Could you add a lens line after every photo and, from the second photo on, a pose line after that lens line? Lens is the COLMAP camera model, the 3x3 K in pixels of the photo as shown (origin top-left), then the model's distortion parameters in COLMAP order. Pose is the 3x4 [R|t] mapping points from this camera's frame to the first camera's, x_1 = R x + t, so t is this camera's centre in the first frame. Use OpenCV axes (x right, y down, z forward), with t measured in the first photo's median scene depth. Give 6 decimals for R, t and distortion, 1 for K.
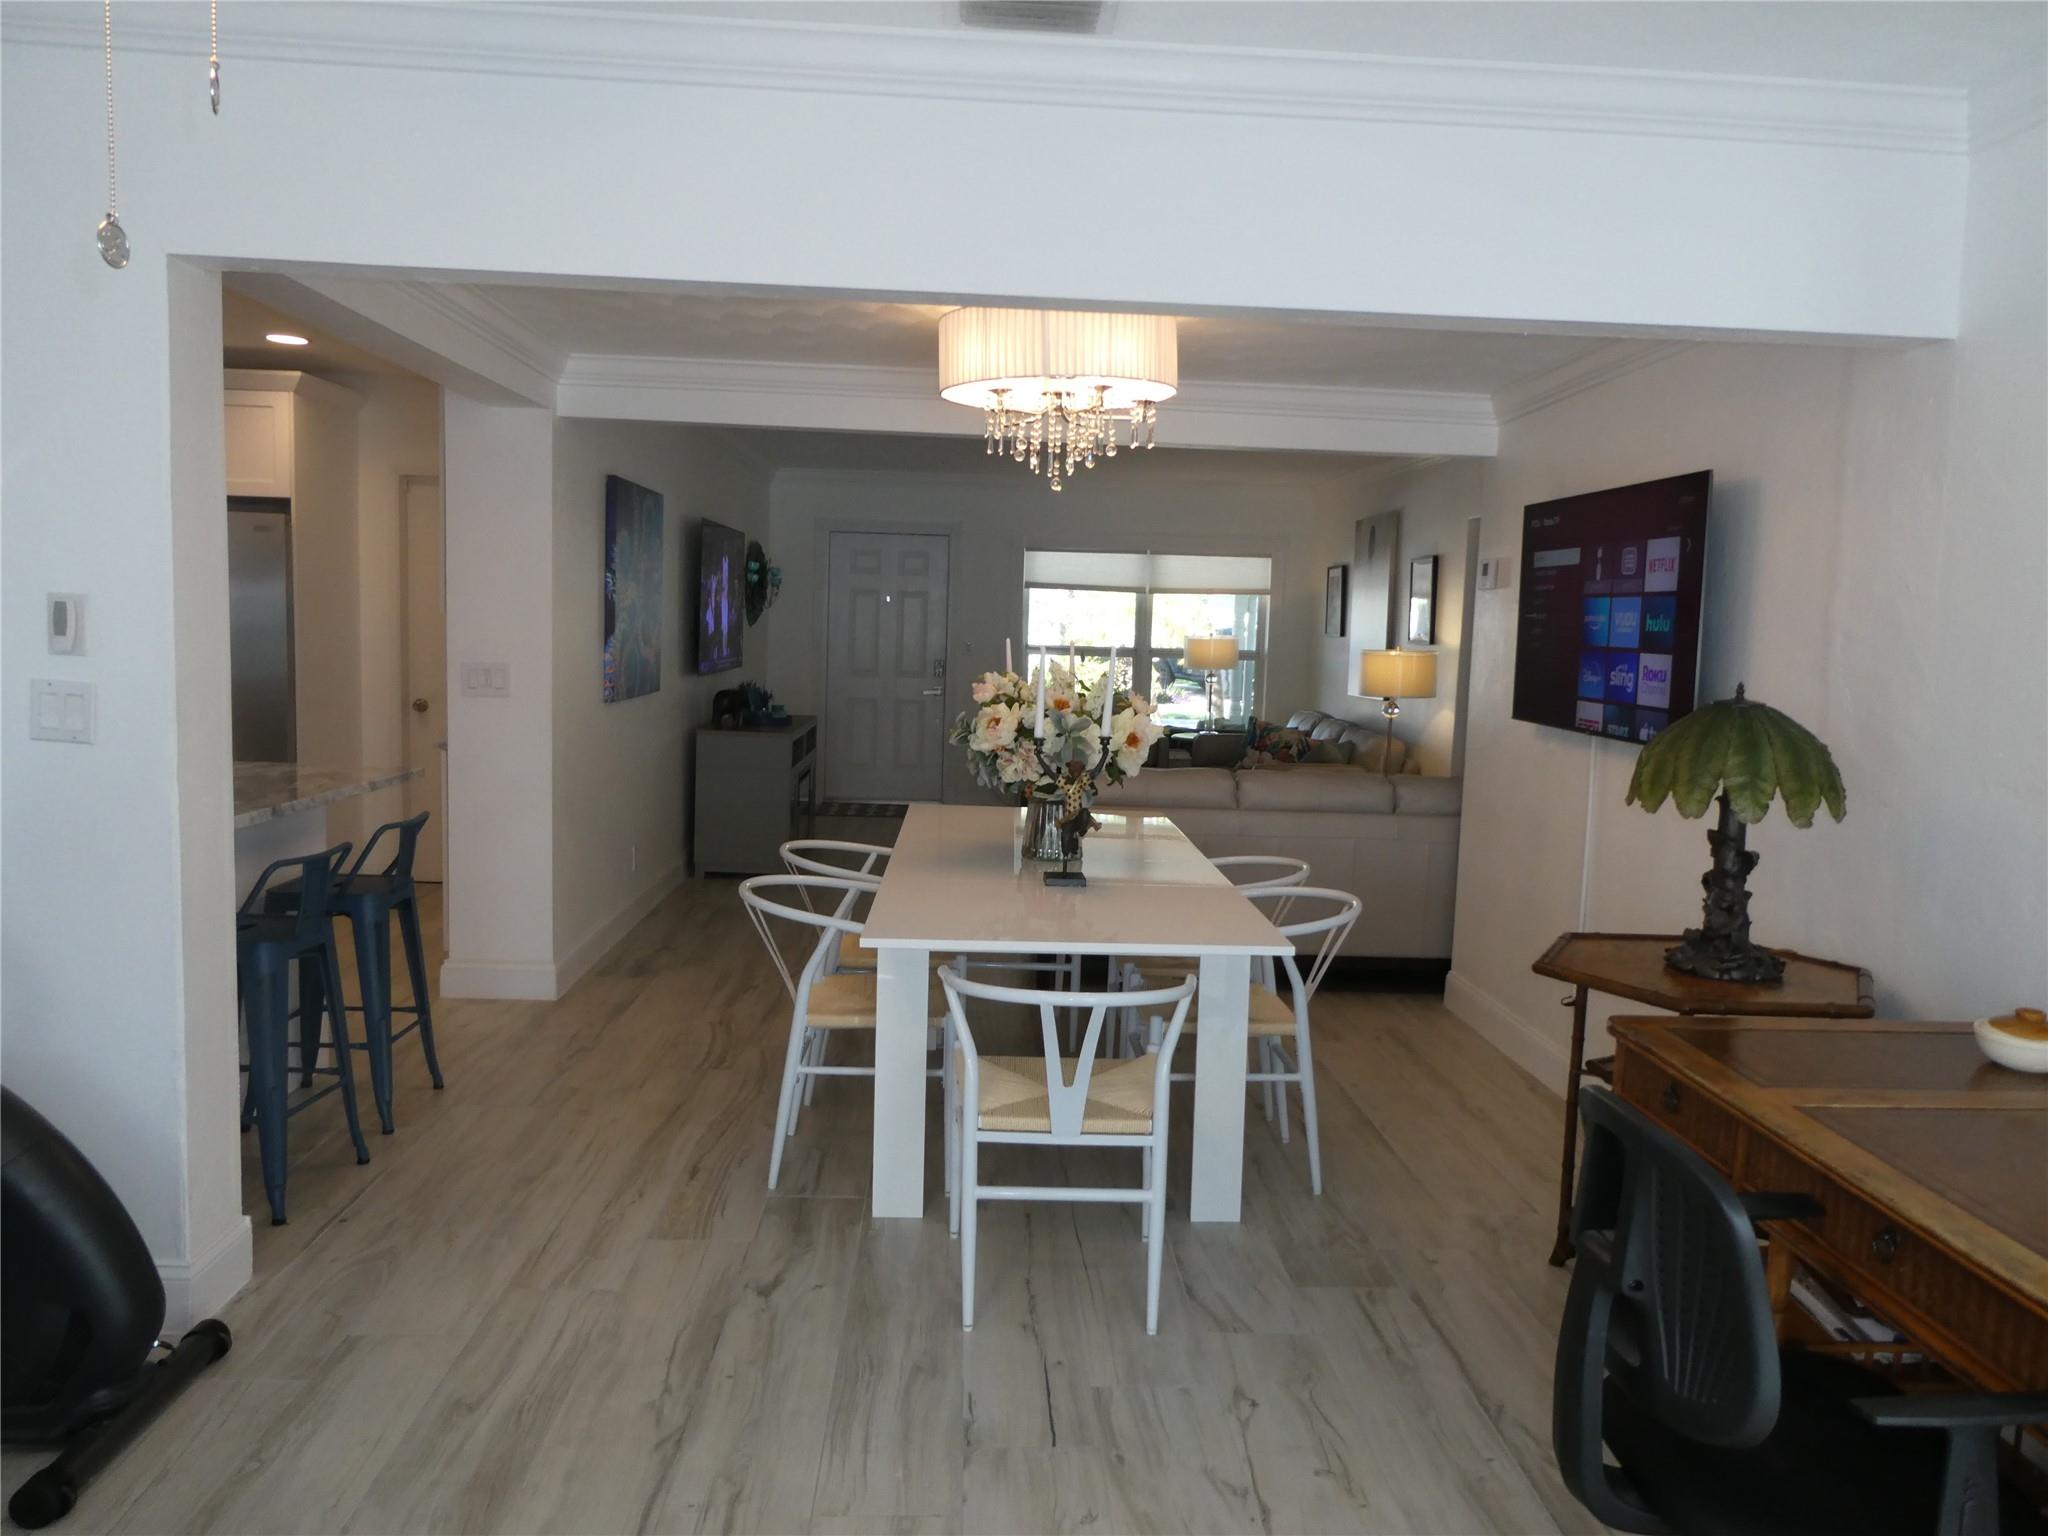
lens RADIAL K [[1429.5, 0, 1036.8], [0, 1429.5, 740.7], [0, 0, 1]] dist [0.027149, -0.002599]
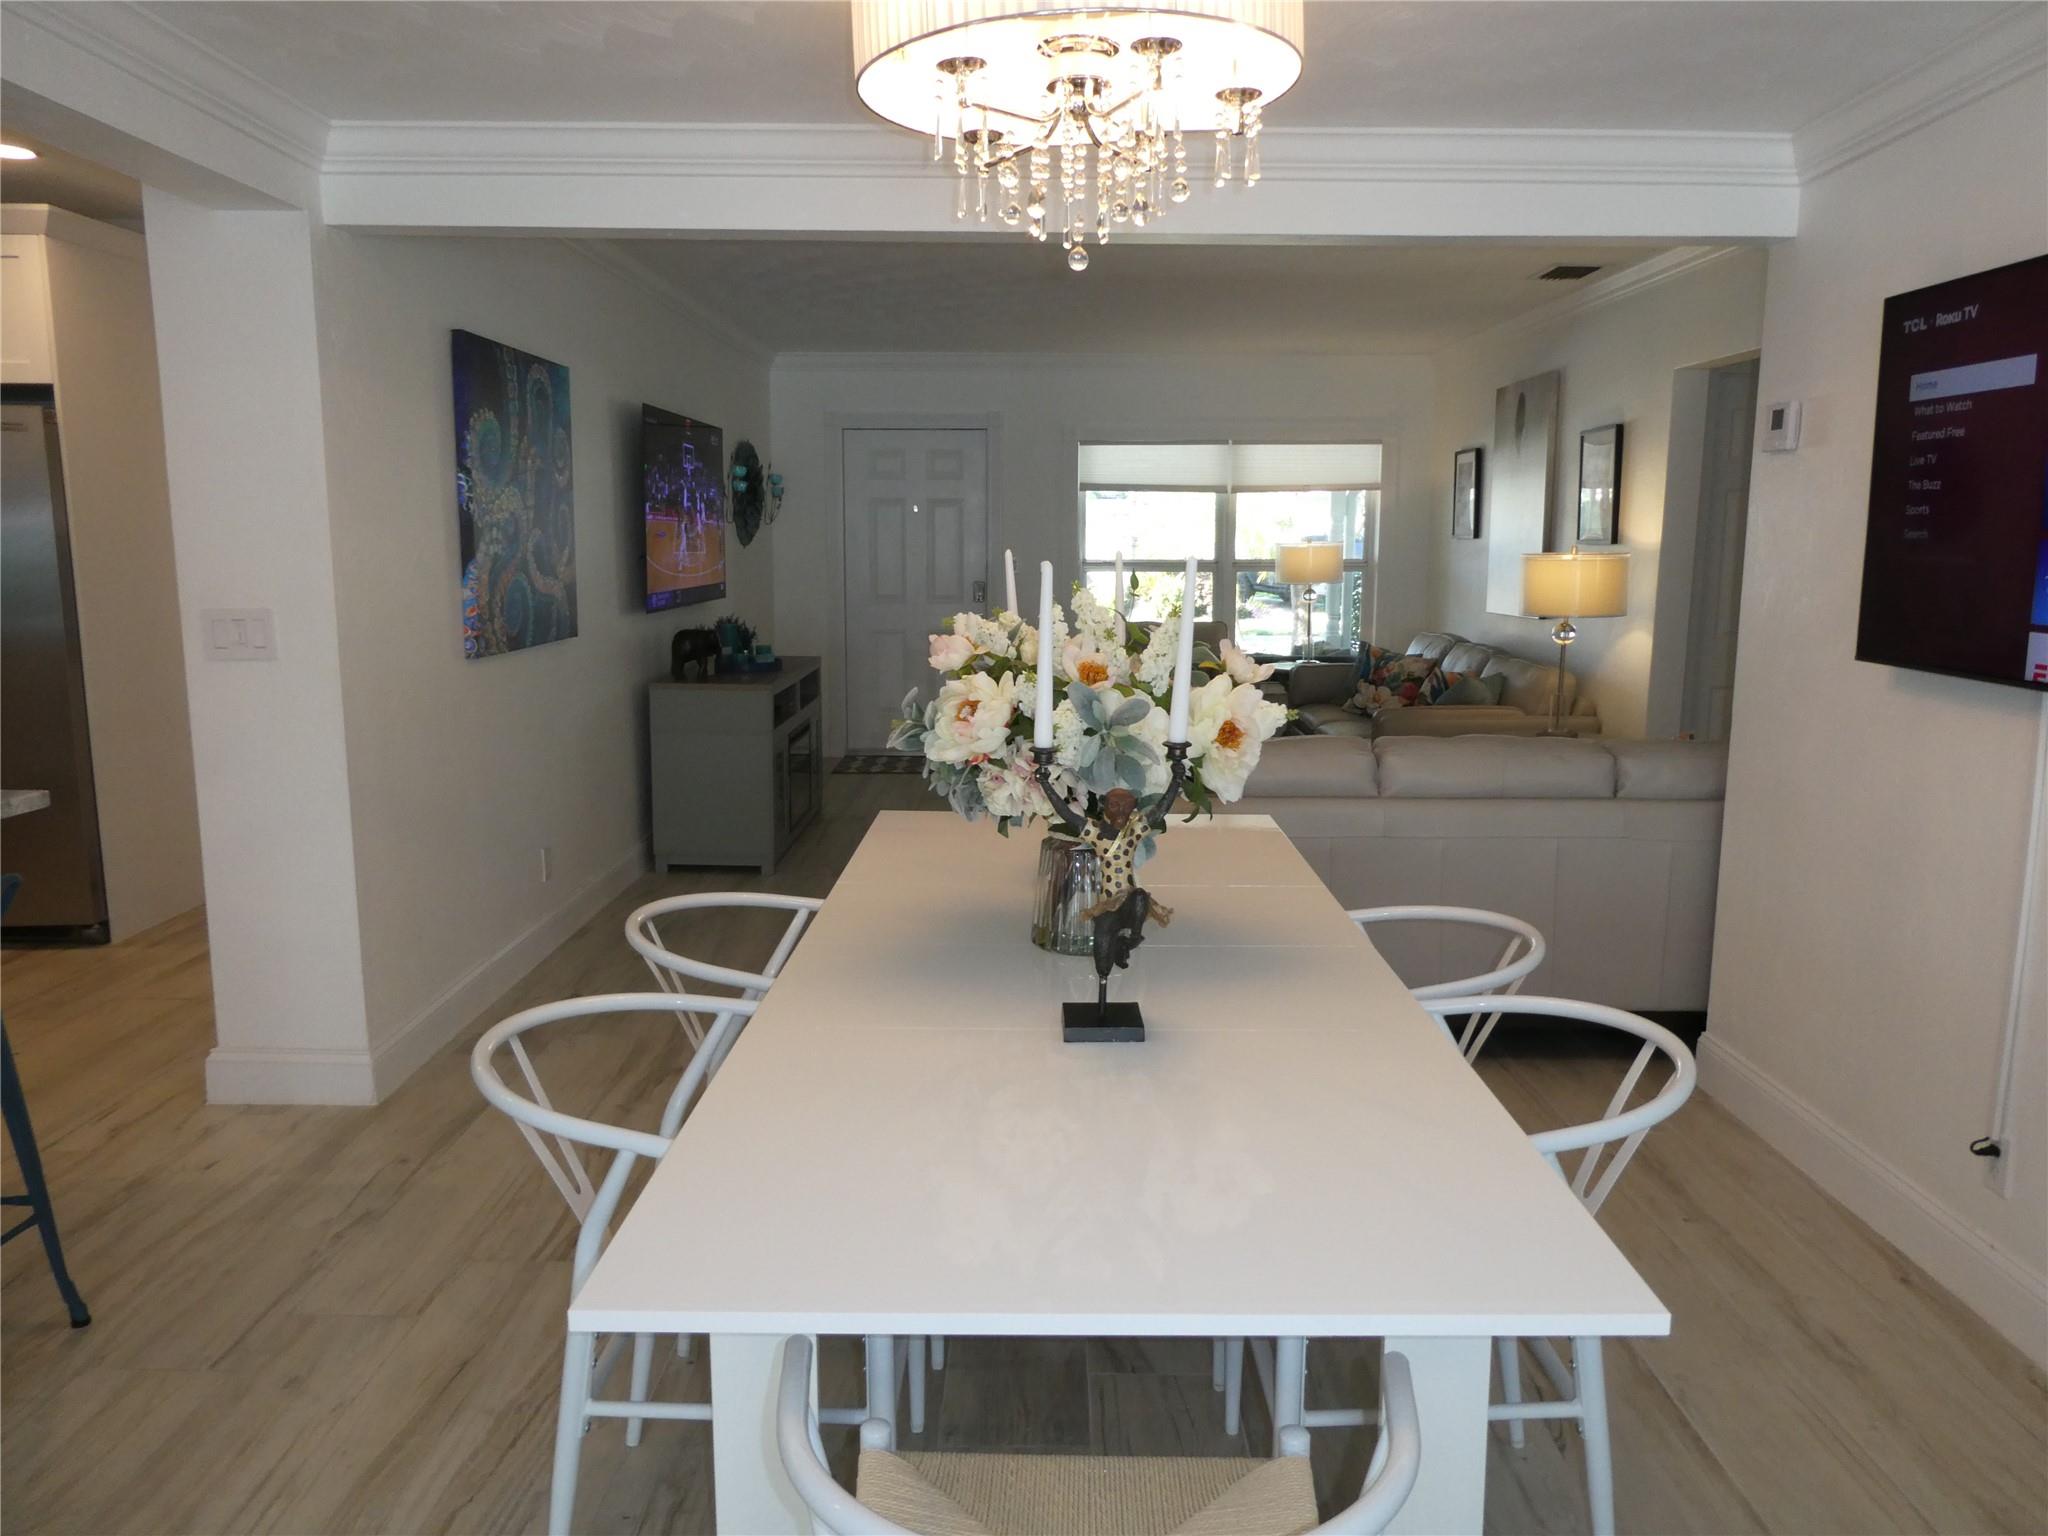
lens RADIAL K [[1429.5, 0, 1036.8], [0, 1429.5, 740.7], [0, 0, 1]] dist [0.027149, -0.002599]
pose [[0.998295, -0.021012, -0.054456, 0.015256], [0.024145, 0.998051, 0.057537, -0.019260], [0.053141, -0.058754, 0.996857, 0.292213]]
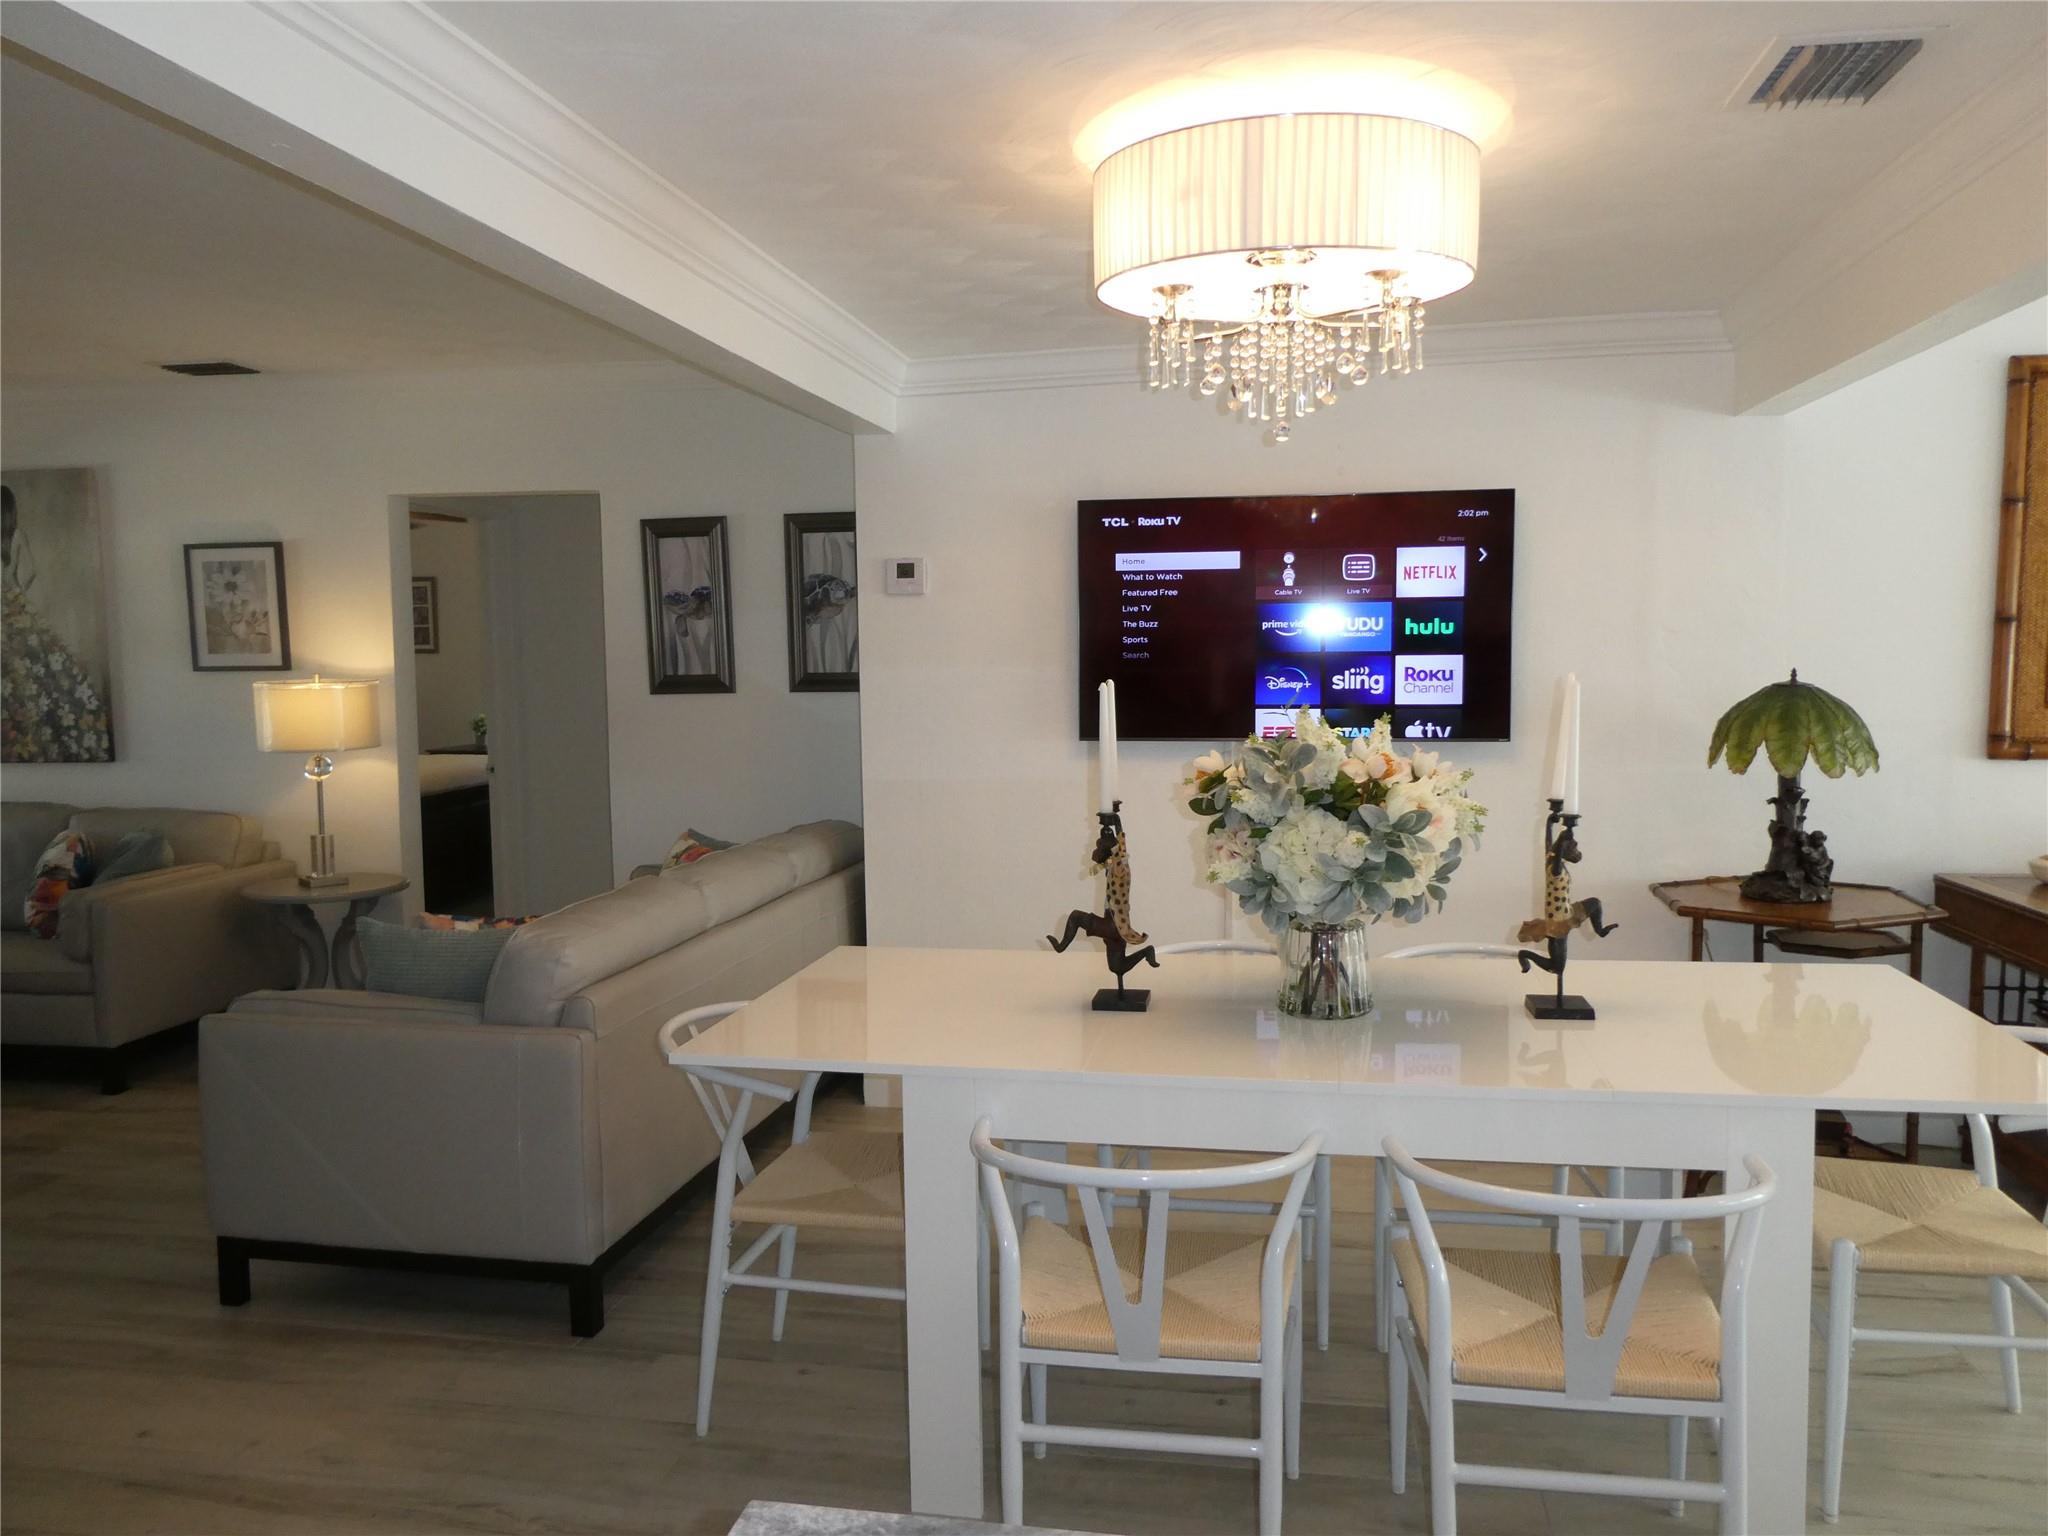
lens RADIAL K [[1464.0, 0, 1054.1], [0, 1464.0, 770.9], [0, 0, 1]] dist [-0.016591, -0.000794]
pose [[0.223992, -0.114889, 0.967796, -0.436403], [0.101566, 0.990372, 0.094062, -0.065739], [-0.969284, 0.077226, 0.233504, 0.632022]]
